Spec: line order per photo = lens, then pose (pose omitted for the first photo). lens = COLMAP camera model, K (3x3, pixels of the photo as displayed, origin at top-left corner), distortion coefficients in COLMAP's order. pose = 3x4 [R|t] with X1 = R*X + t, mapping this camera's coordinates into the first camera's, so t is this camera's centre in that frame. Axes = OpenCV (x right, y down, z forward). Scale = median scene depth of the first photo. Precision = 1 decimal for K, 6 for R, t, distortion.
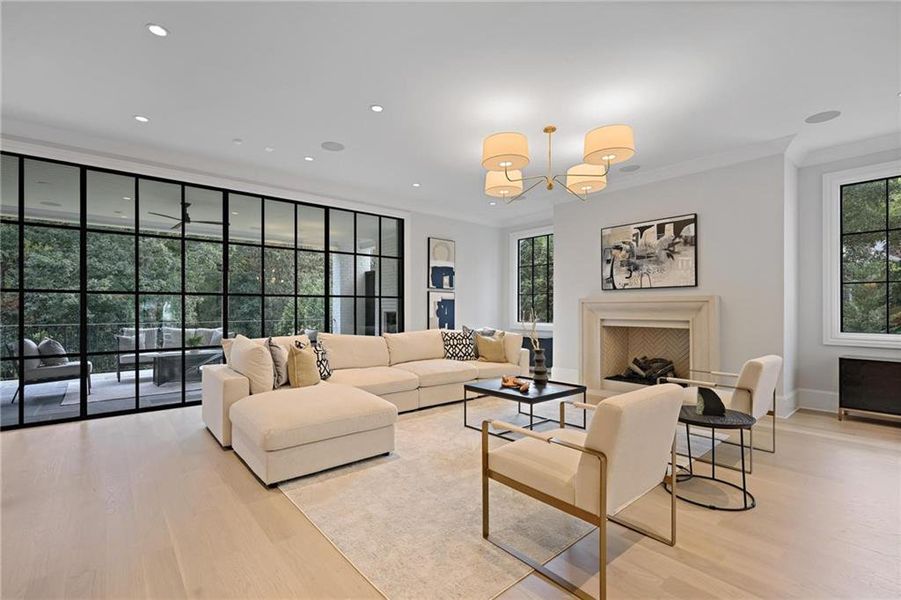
lens RADIAL K [[408.0, 0, 452.3], [0, 408.0, 303.8], [0, 0, 1]] dist [0.001521, 0.000336]
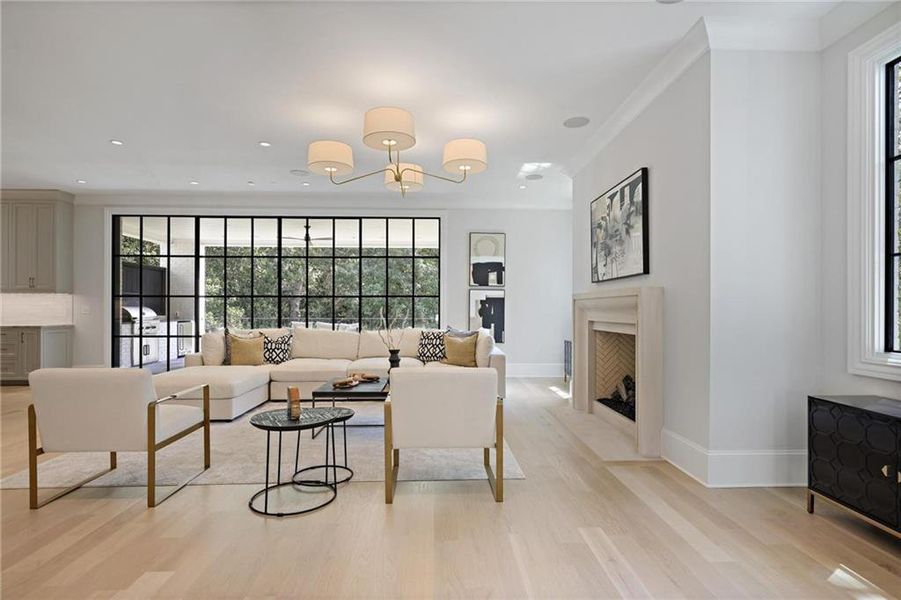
lens RADIAL K [[458.3, 0, 450.5], [0, 458.3, 300.0], [0, 0, 1]] dist [-0.000304, 0.000359]
pose [[0.781264, -0.009720, -0.624125, 0.572708], [0.002804, 0.999923, -0.012063, 0.006502], [0.624194, 0.007674, 0.781231, 0.139789]]
